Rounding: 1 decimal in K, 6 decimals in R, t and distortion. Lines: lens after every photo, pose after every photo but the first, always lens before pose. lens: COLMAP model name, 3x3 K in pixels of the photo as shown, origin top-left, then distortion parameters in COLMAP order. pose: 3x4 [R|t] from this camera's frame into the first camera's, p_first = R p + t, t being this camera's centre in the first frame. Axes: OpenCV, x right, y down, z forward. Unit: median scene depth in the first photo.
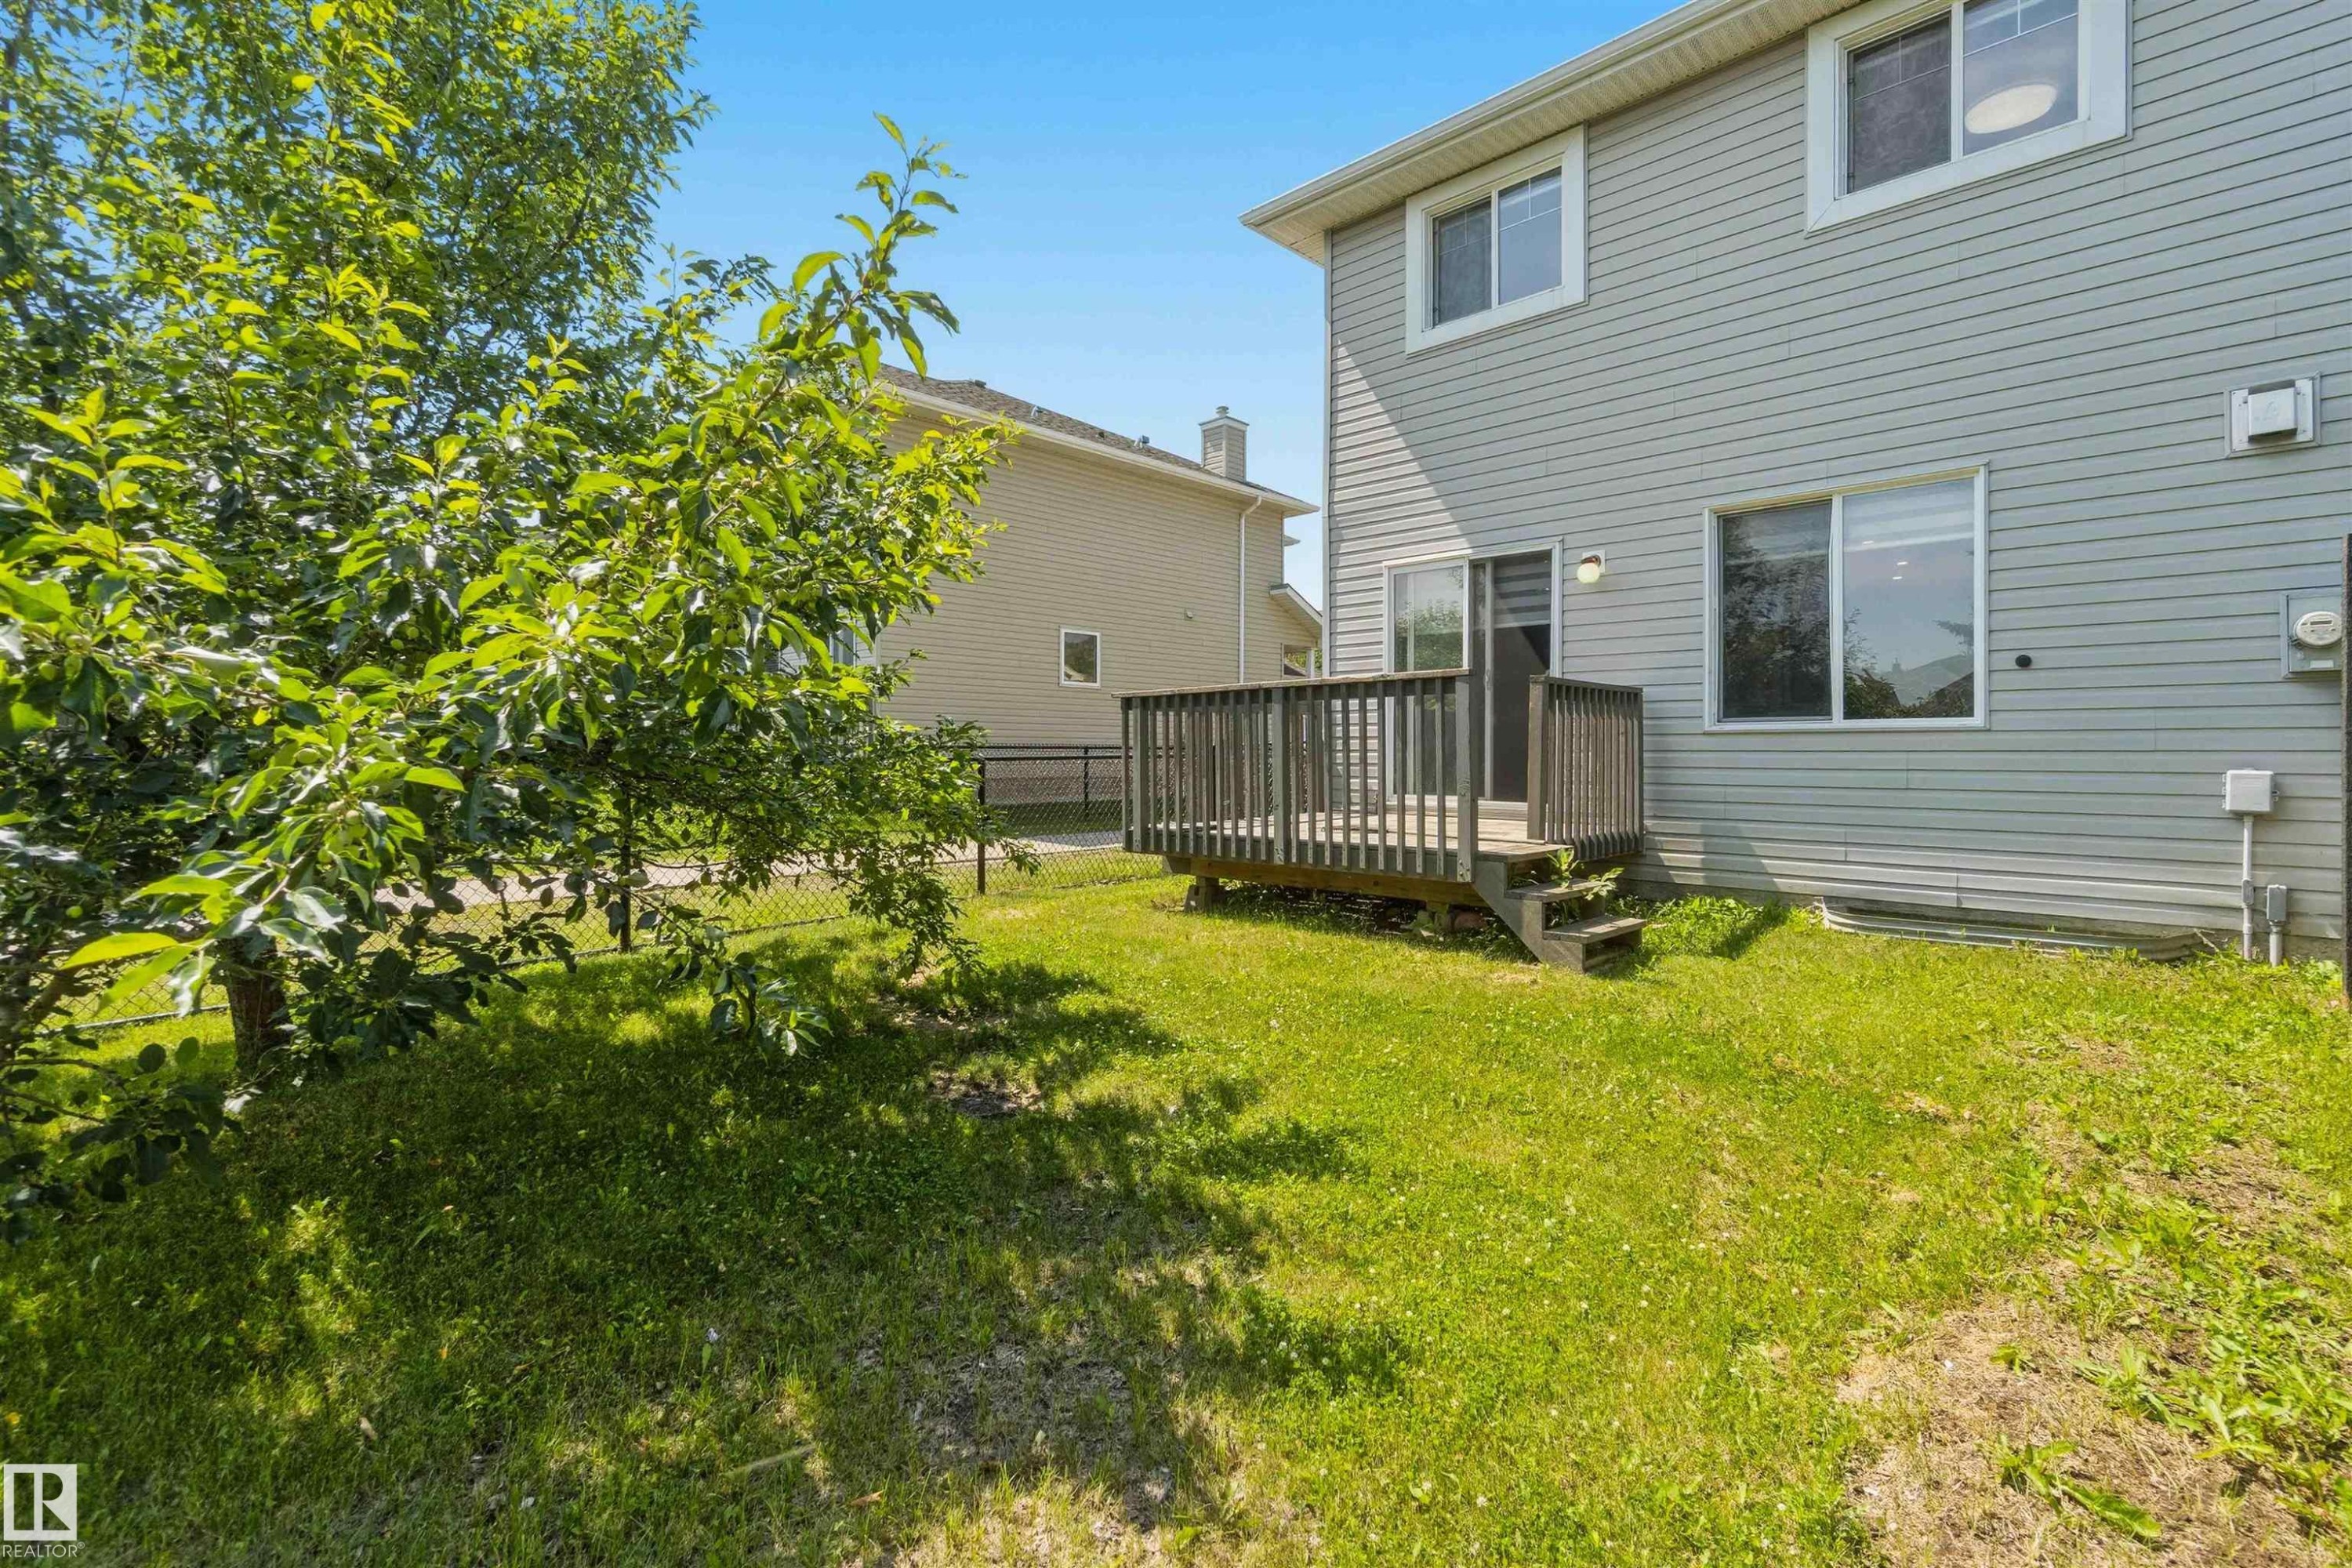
lens RADIAL K [[1019.1, 0, 1177.9], [0, 1019.1, 764.9], [0, 0, 1]] dist [0.000008, 0.000144]
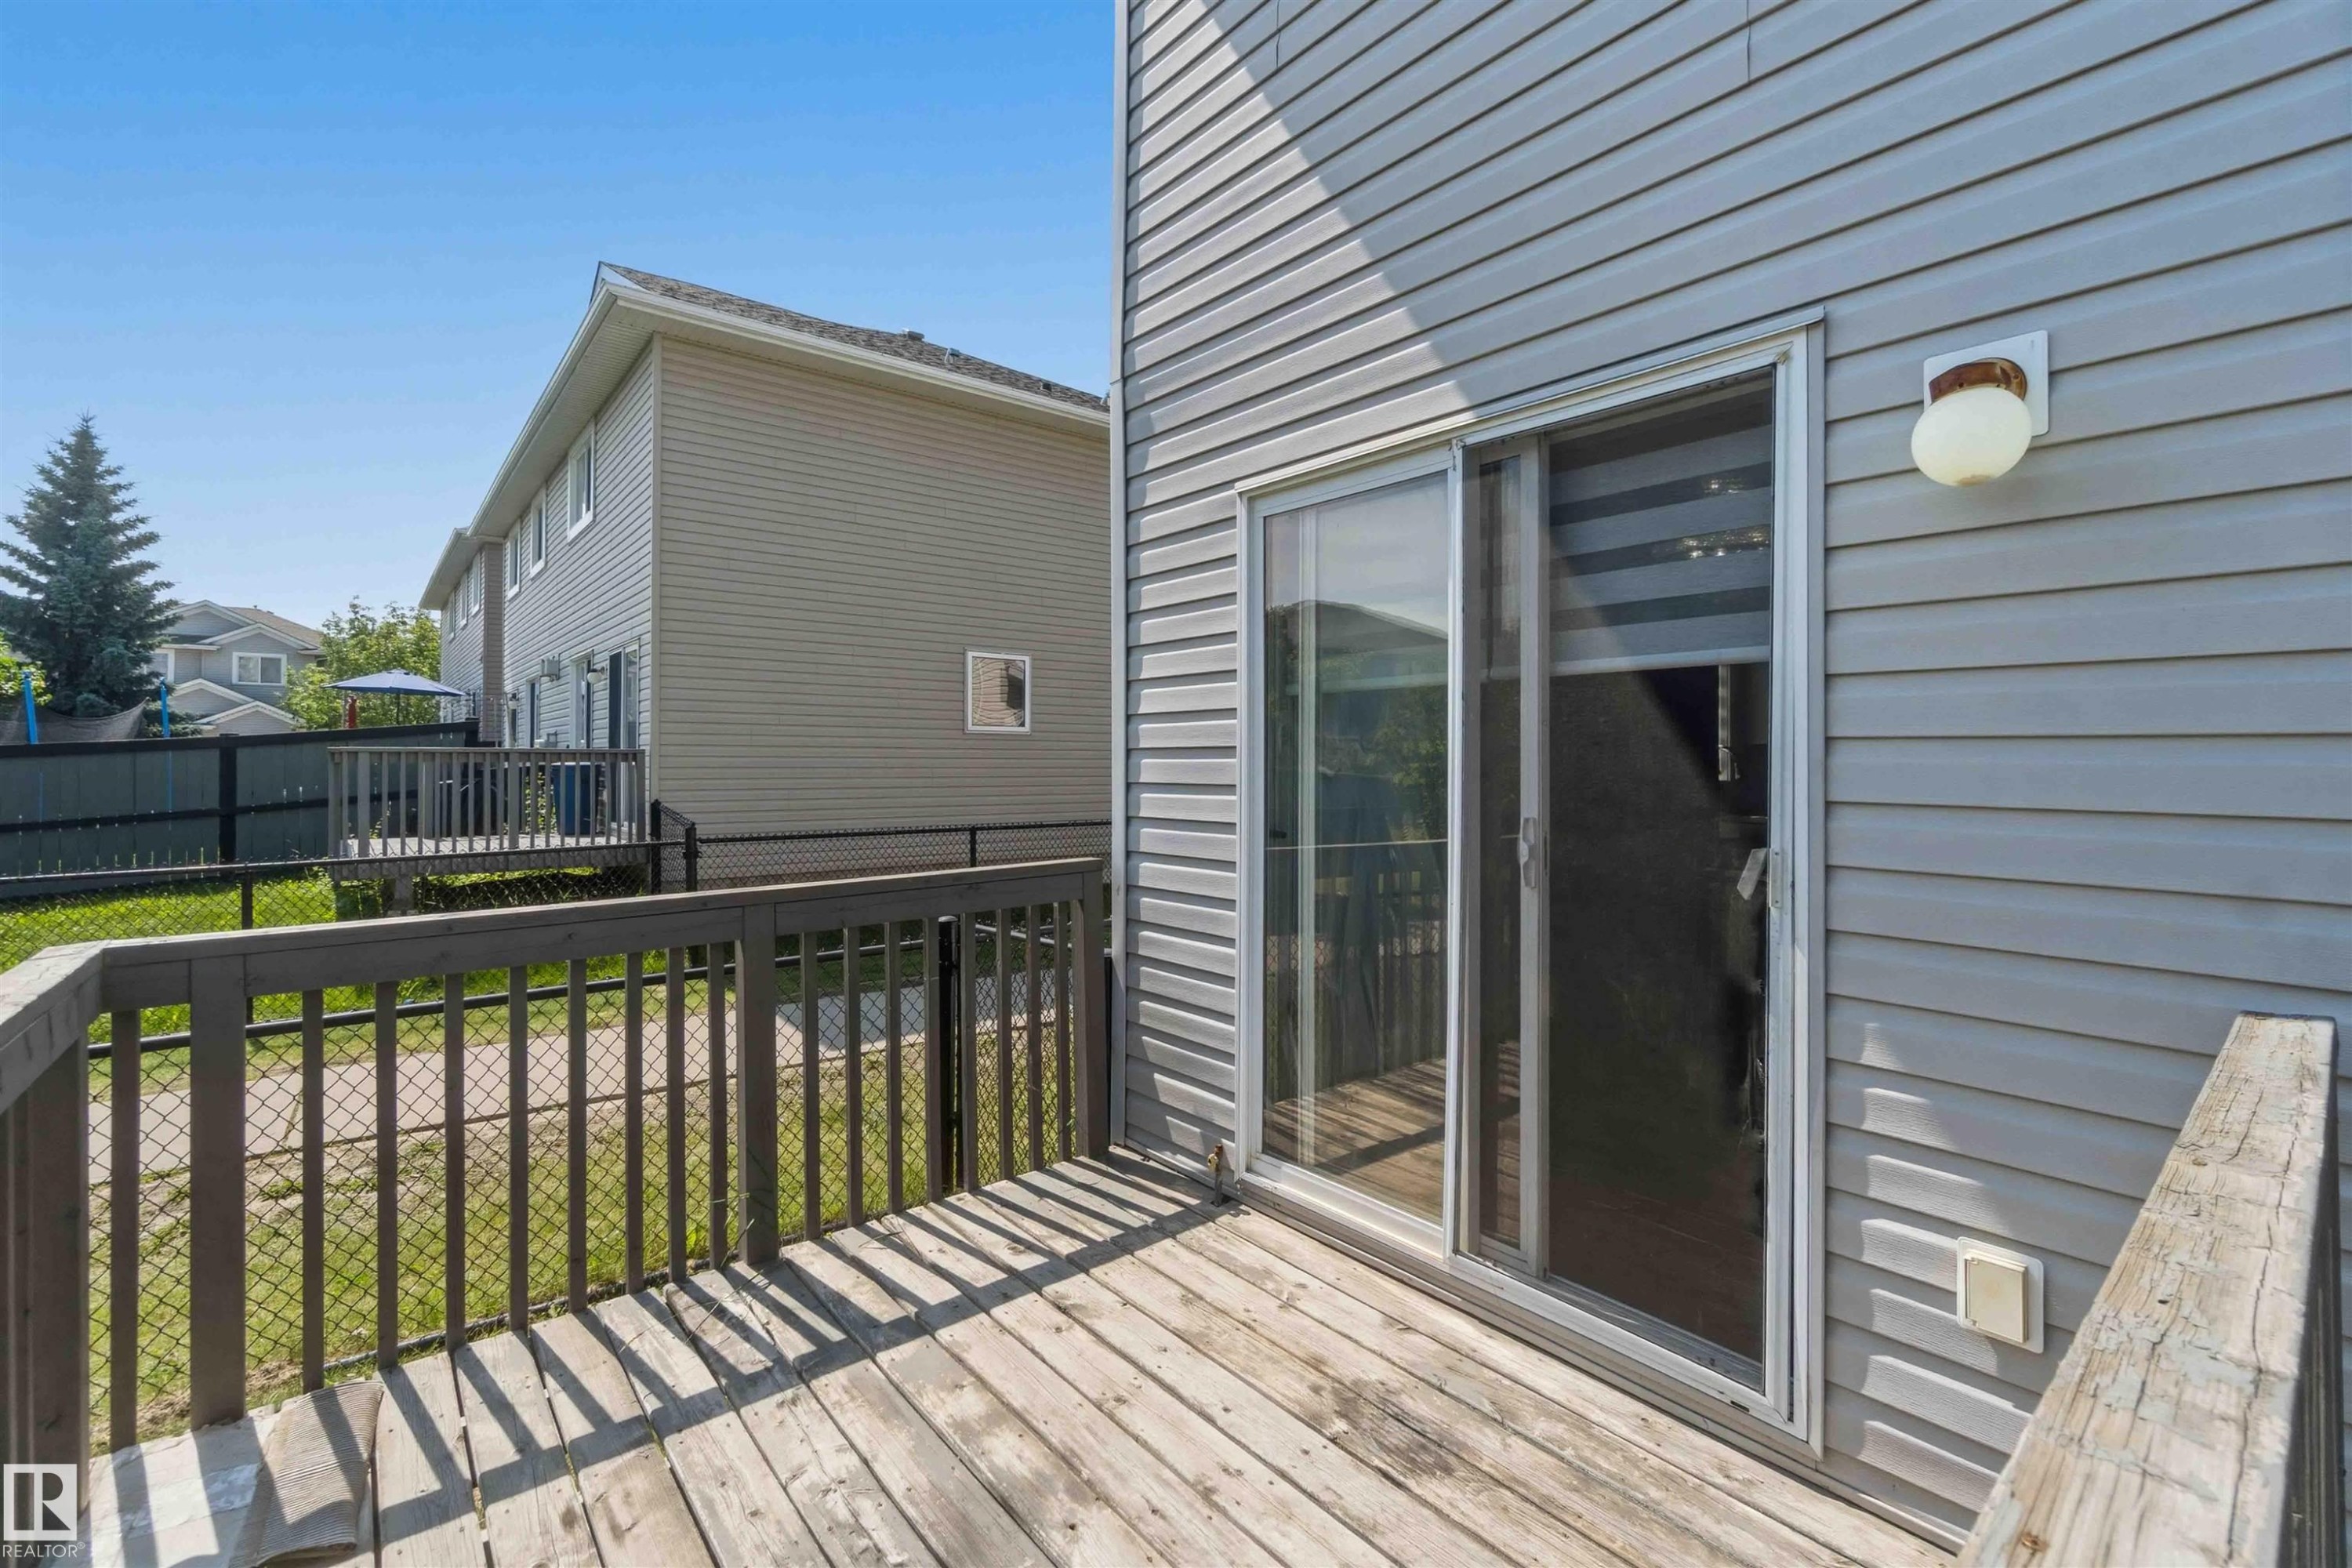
lens RADIAL K [[1030.8, 0, 1176.7], [0, 1030.8, 782.3], [0, 0, 1]] dist [-0.008746, 0.003001]
pose [[0.995284, 0.002030, -0.096981, 0.231810], [-0.001984, 0.999998, 0.000569, -0.103150], [0.096982, -0.000374, 0.995286, 0.692853]]
